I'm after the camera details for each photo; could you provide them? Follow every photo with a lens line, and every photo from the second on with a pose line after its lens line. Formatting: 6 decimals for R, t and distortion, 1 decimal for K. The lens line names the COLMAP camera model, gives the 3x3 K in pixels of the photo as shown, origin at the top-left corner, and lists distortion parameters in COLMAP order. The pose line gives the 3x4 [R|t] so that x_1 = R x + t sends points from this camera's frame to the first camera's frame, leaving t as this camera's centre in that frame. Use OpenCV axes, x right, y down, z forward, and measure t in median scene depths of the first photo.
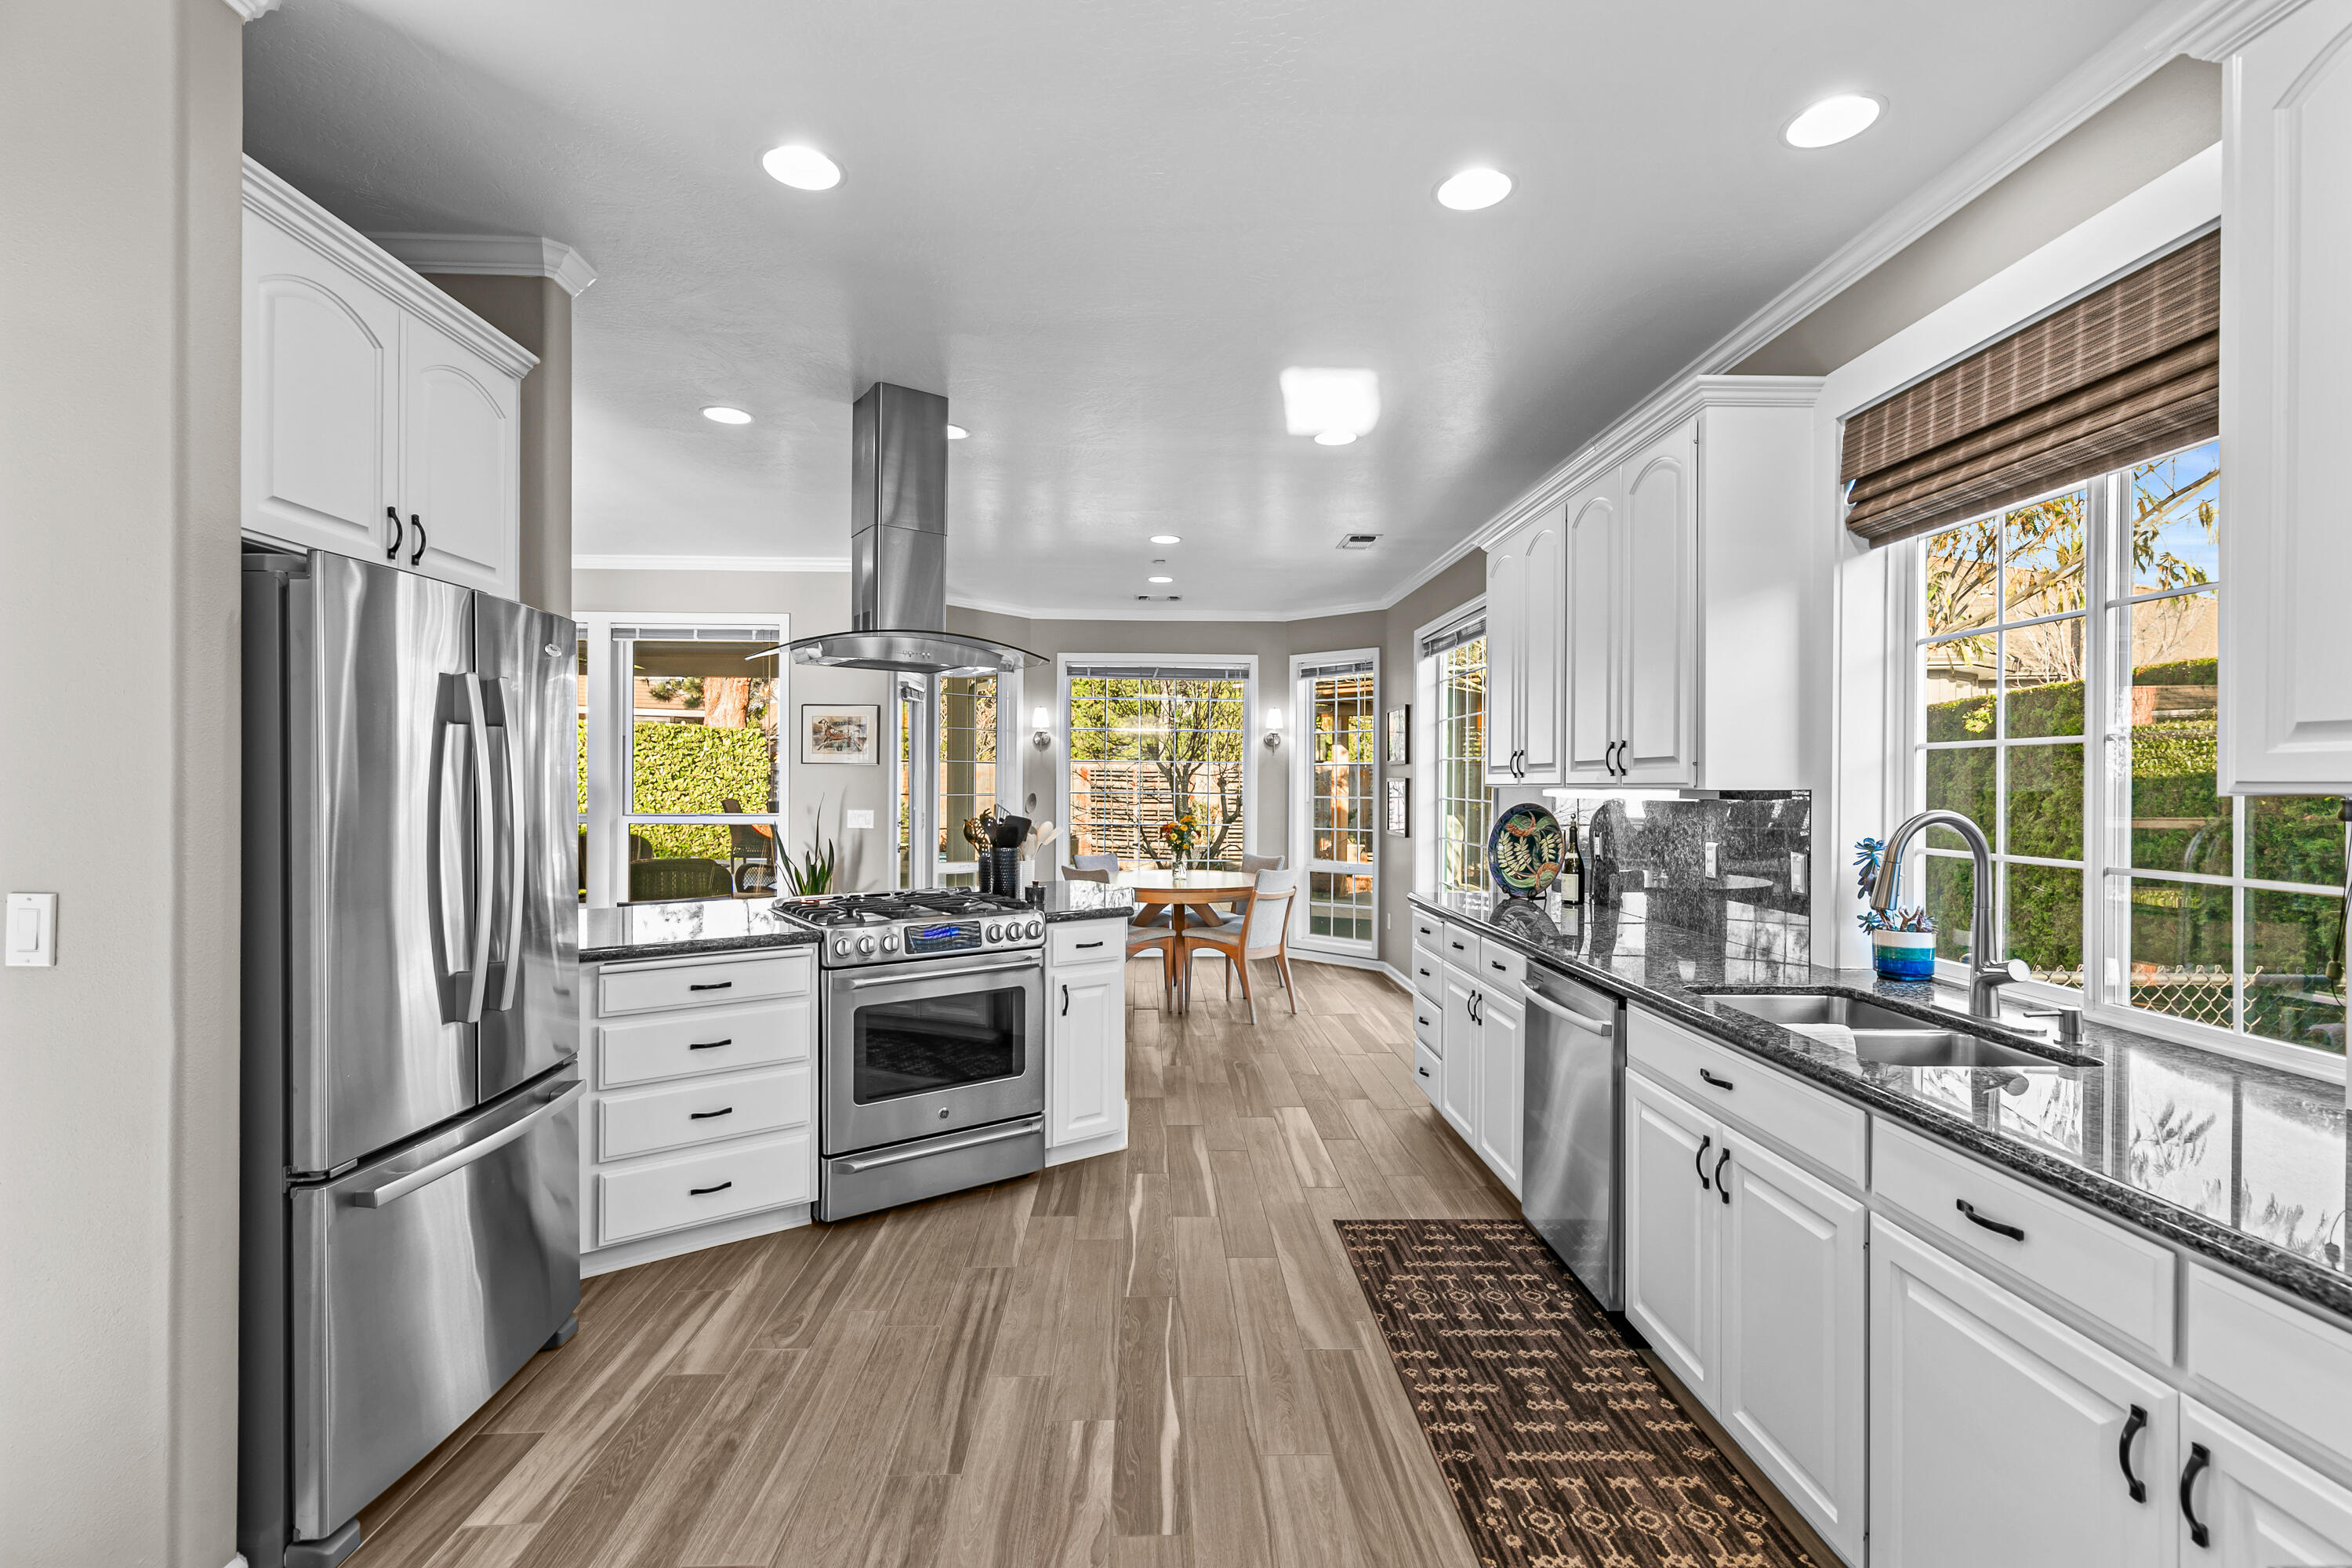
lens RADIAL K [[1072.6, 0, 1209.6], [0, 1072.6, 782.5], [0, 0, 1]] dist [0.009216, -0.000440]
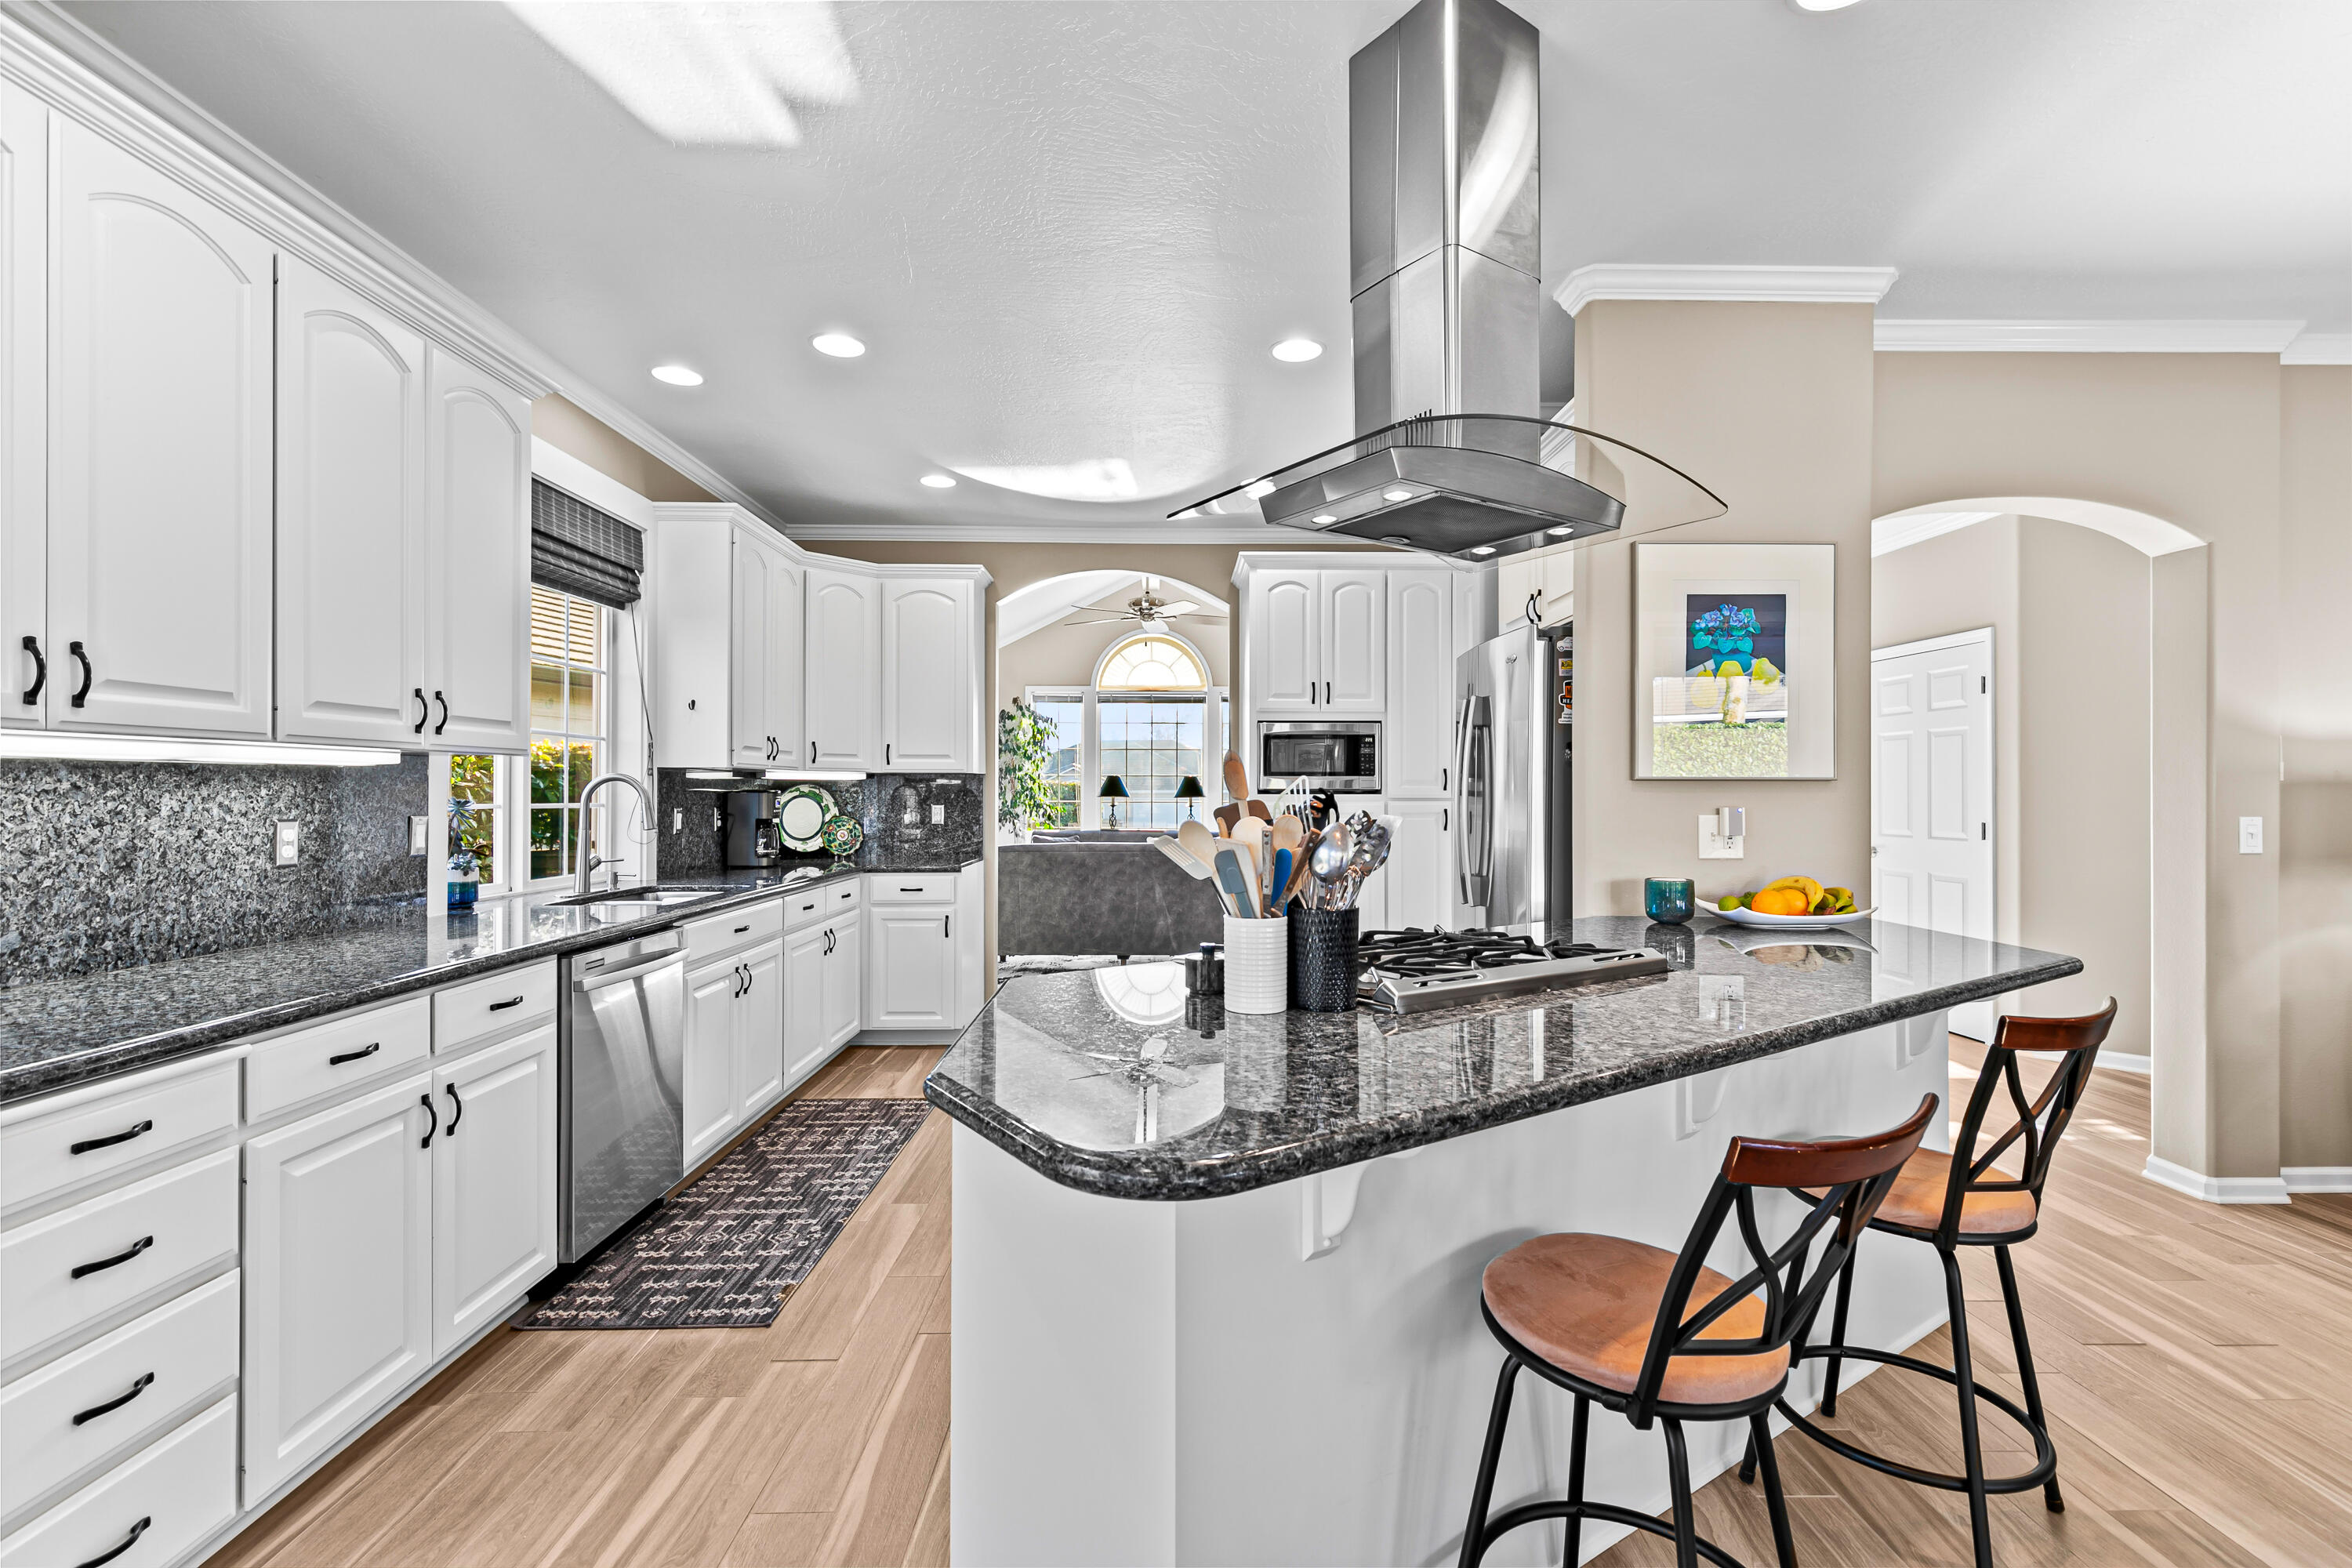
lens RADIAL K [[1072.6, 0, 1182.5], [0, 1072.6, 785.6], [0, 0, 1]] dist [0.009216, -0.000440]
pose [[-0.998660, -0.009865, 0.050812, -0.235590], [-0.010047, 0.999944, -0.003317, 0.032252], [-0.050777, -0.003823, -0.998703, 1.964233]]
